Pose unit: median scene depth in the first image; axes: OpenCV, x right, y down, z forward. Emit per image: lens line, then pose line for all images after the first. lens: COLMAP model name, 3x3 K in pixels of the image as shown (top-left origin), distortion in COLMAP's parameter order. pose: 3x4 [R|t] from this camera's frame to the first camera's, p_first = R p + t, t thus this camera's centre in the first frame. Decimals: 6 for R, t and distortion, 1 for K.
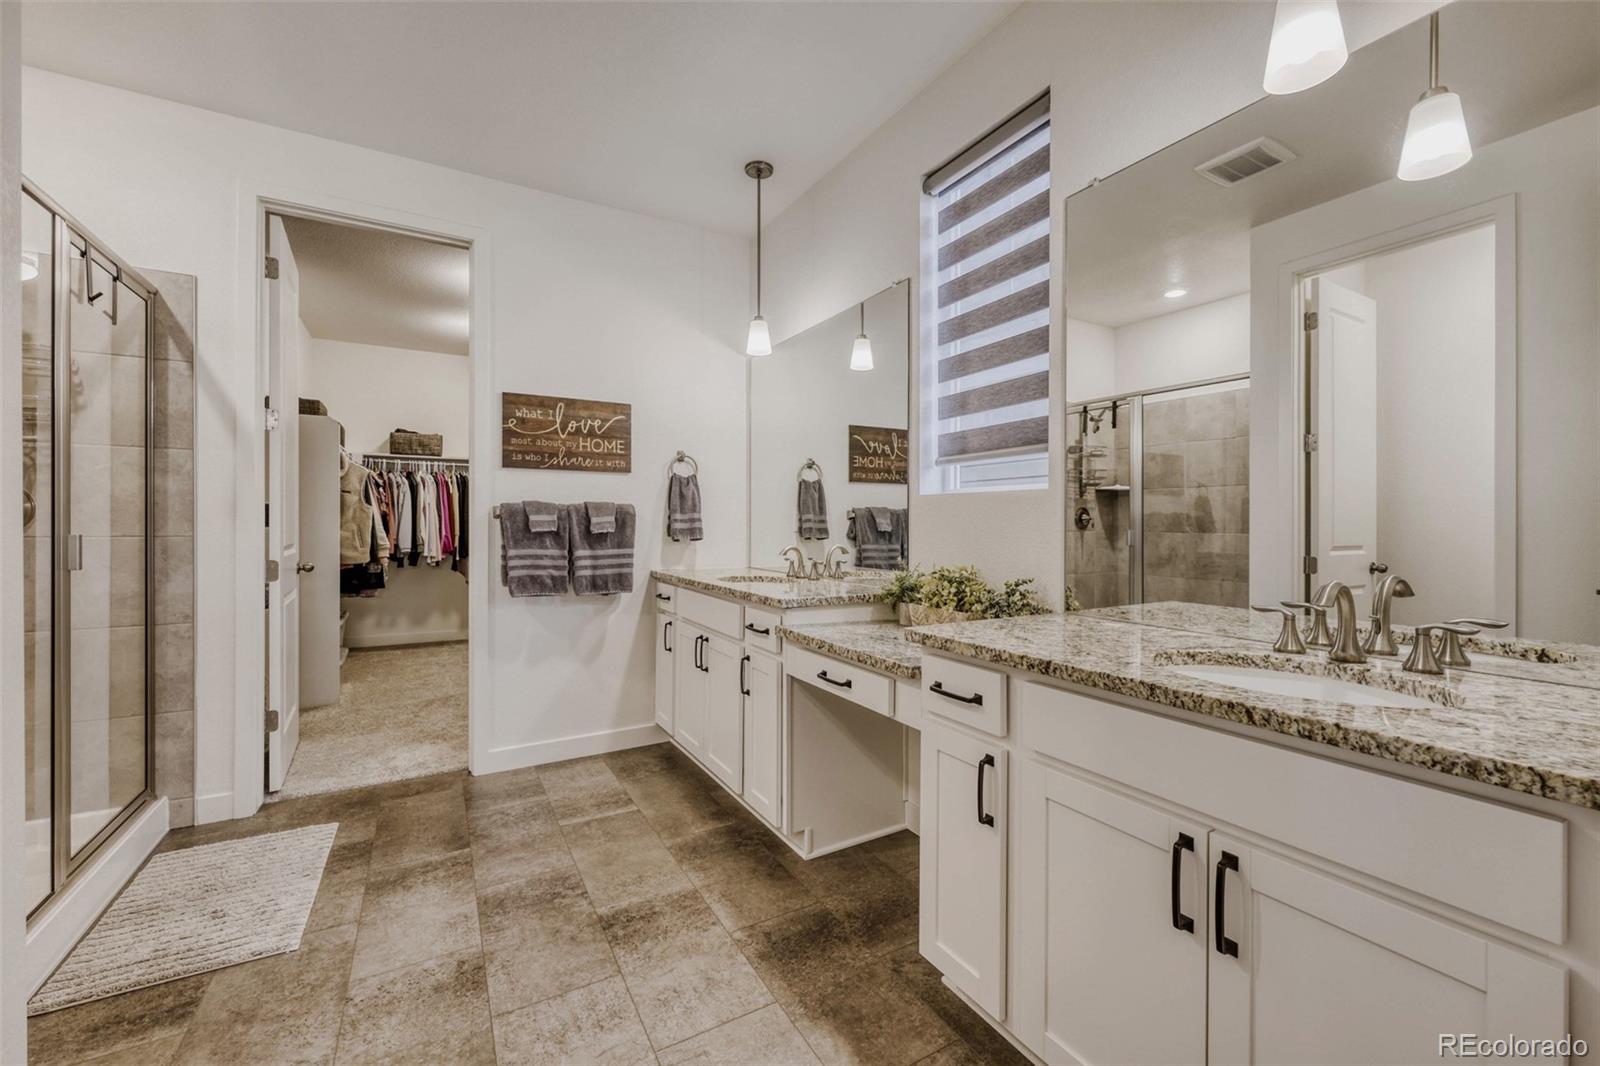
lens RADIAL K [[645.9, 0, 795.8], [0, 645.9, 527.7], [0, 0, 1]] dist [-0.002658, -0.000394]
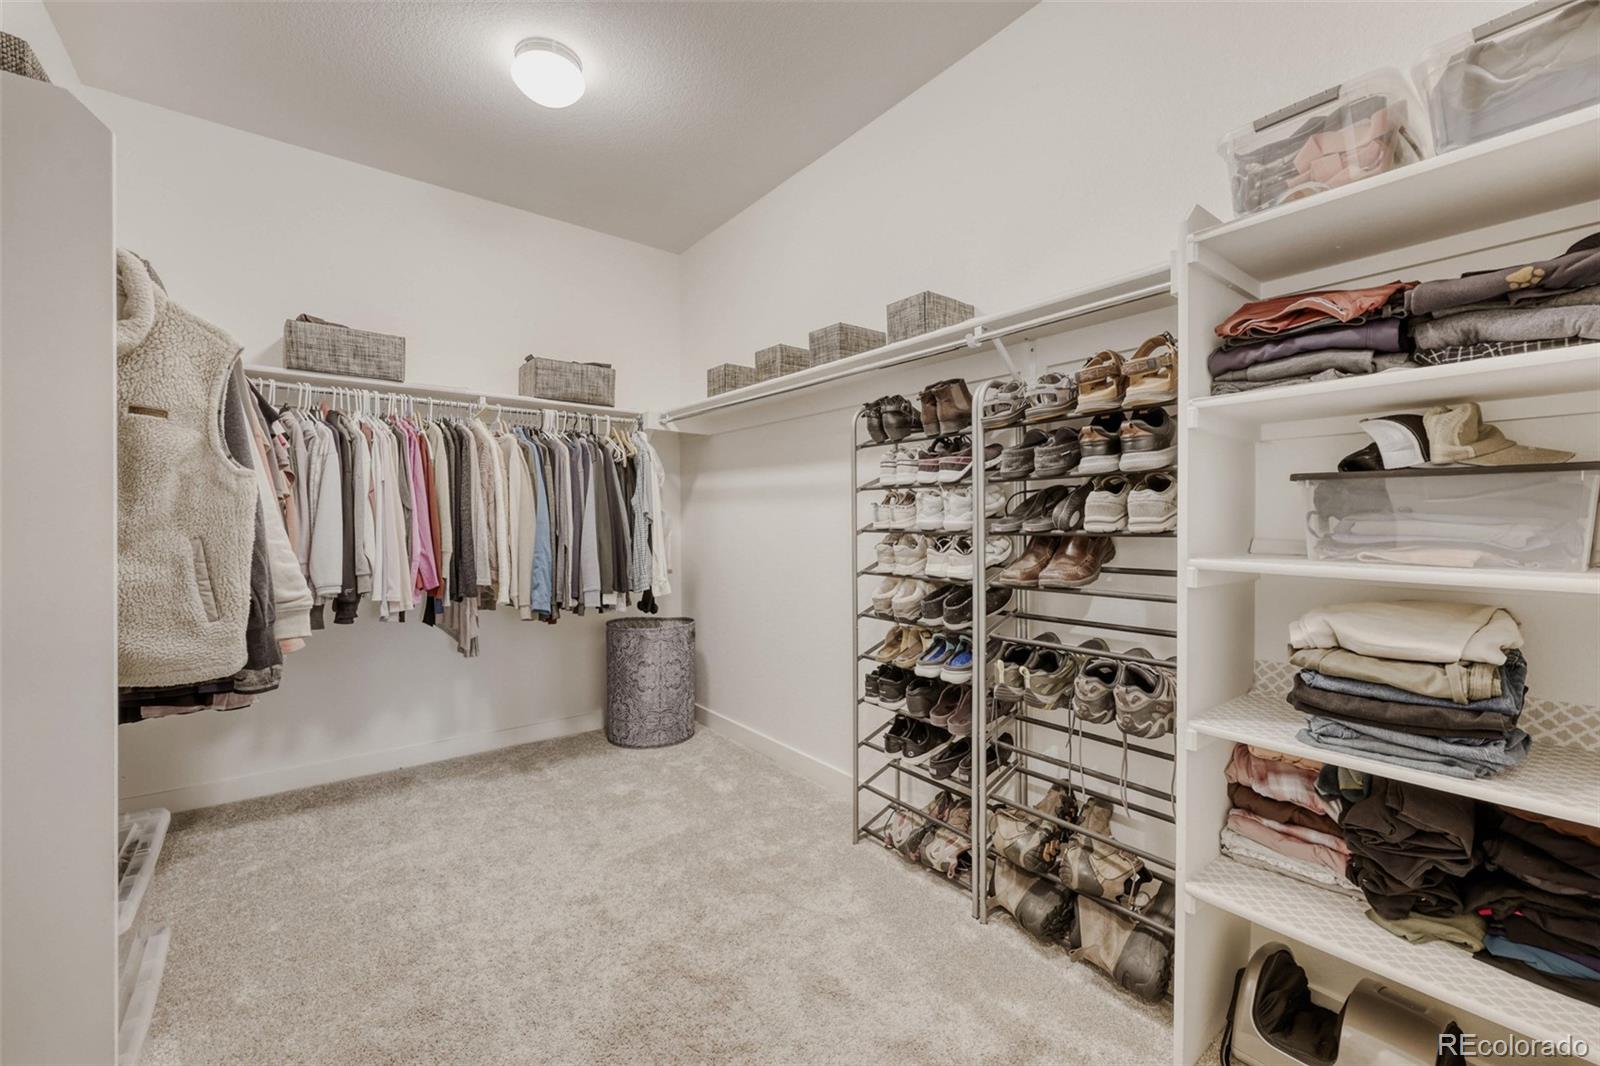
lens RADIAL K [[645.9, 0, 795.8], [0, 645.9, 527.7], [0, 0, 1]] dist [-0.002658, -0.000394]
pose [[0.989979, -0.002516, 0.141192, -0.358974], [0.002189, 0.999995, 0.002467, -0.006478], [-0.141197, -0.002133, 0.989979, 0.533950]]
